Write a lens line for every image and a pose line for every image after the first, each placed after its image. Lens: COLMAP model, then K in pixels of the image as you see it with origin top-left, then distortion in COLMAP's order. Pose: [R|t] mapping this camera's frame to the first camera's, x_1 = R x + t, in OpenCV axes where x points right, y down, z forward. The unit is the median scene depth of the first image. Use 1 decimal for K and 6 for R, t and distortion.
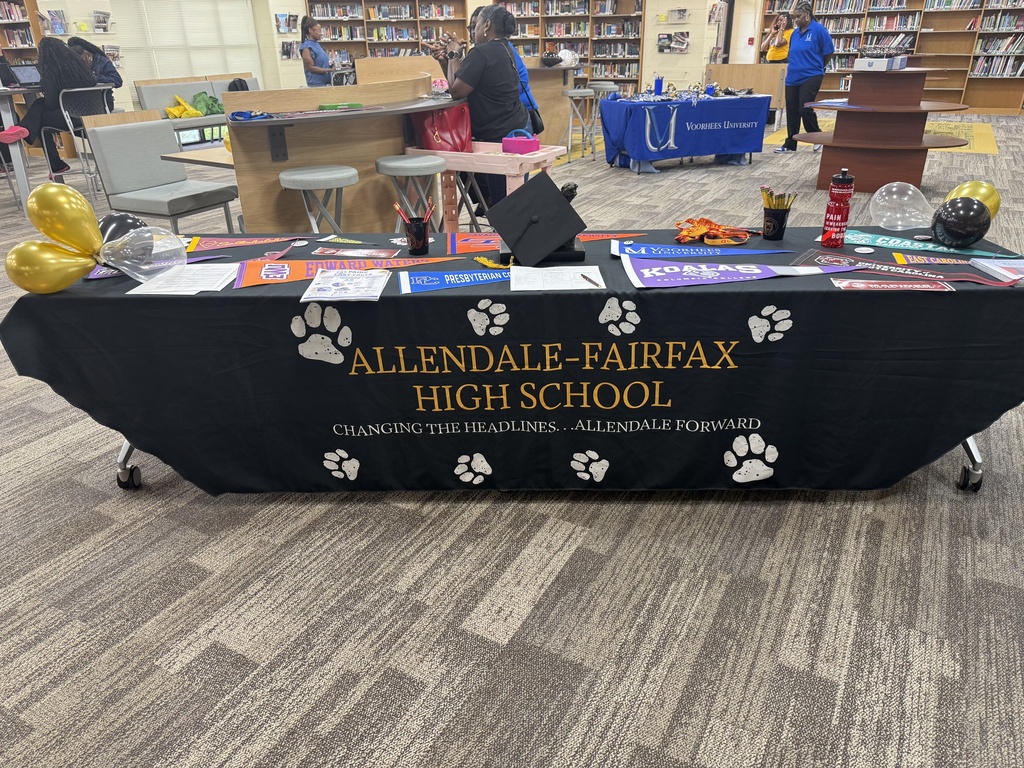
lens RADIAL K [[721.6, 0, 513.0], [0, 721.6, 376.9], [0, 0, 1]] dist [0.085017, -0.141410]
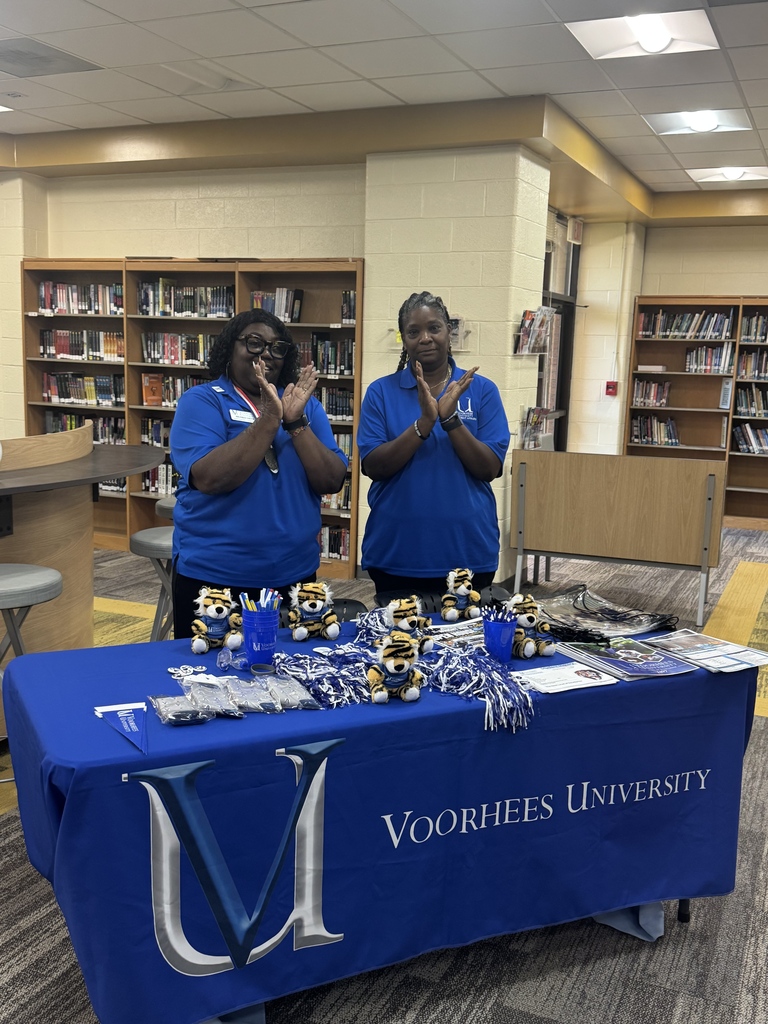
lens RADIAL K [[1019.4, 0, 384.0], [0, 1019.4, 512.0], [0, 0, 1]] dist [0.098058, 0.003458]
pose [[0.994899, 0.035199, 0.094541, 0.133080], [-0.007790, 0.961162, -0.275874, -0.224035], [-0.100579, 0.273730, 0.956533, 0.451006]]
